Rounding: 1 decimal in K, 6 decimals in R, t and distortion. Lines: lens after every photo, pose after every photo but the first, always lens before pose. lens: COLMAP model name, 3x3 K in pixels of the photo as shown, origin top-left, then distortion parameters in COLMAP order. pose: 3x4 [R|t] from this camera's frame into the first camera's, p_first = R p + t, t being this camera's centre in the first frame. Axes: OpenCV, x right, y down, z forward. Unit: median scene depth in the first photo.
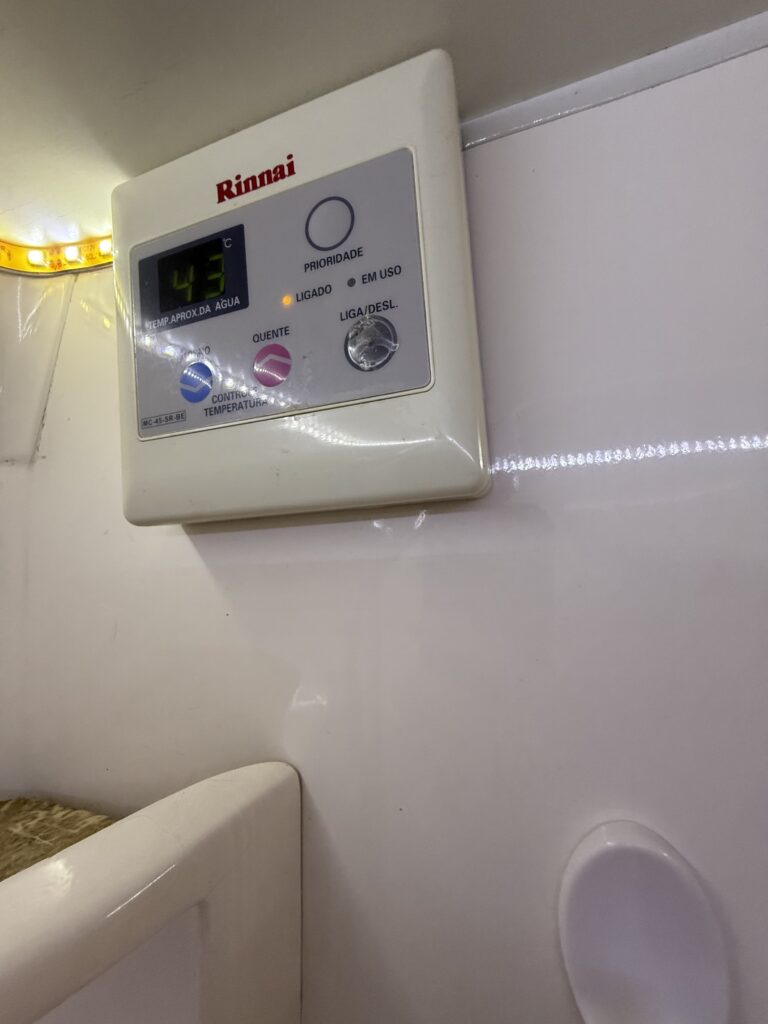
lens RADIAL K [[407.7, 0, 384.4], [0, 407.7, 509.9], [0, 0, 1]] dist [0.001580, -0.001289]
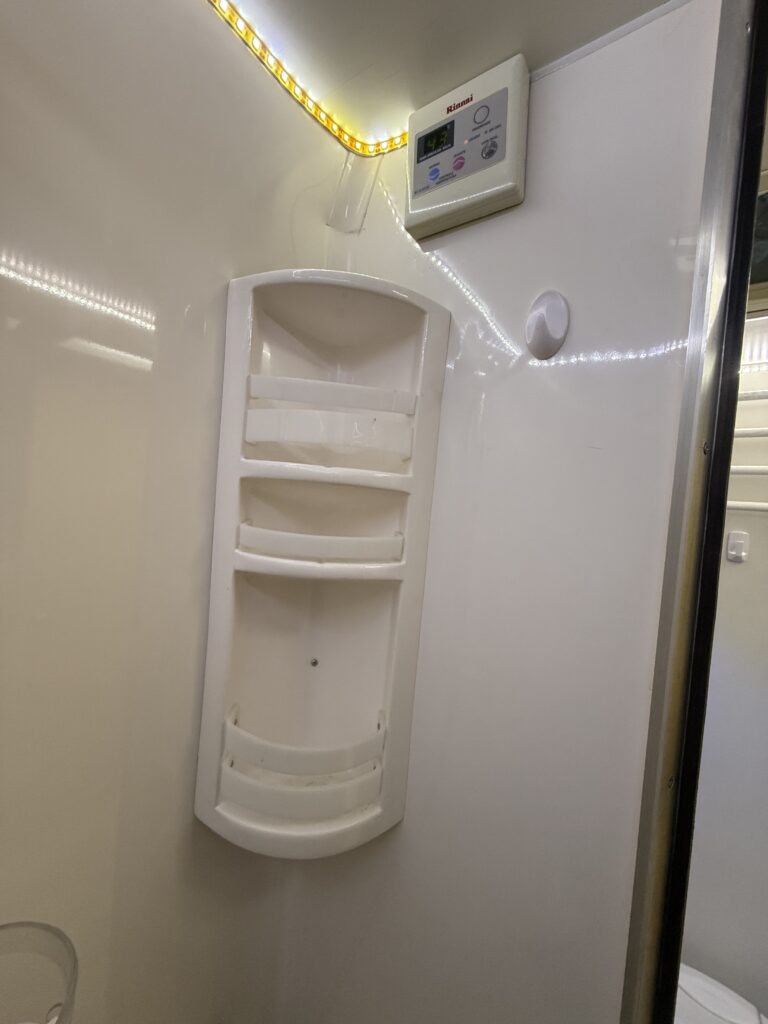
lens RADIAL K [[407.7, 0, 384.4], [0, 407.7, 509.9], [0, 0, 1]] dist [0.001580, -0.001289]
pose [[0.955530, 0.118892, -0.269865, 0.363184], [-0.094608, 0.990345, 0.101323, 2.074619], [0.279306, -0.071286, 0.957552, -2.457216]]
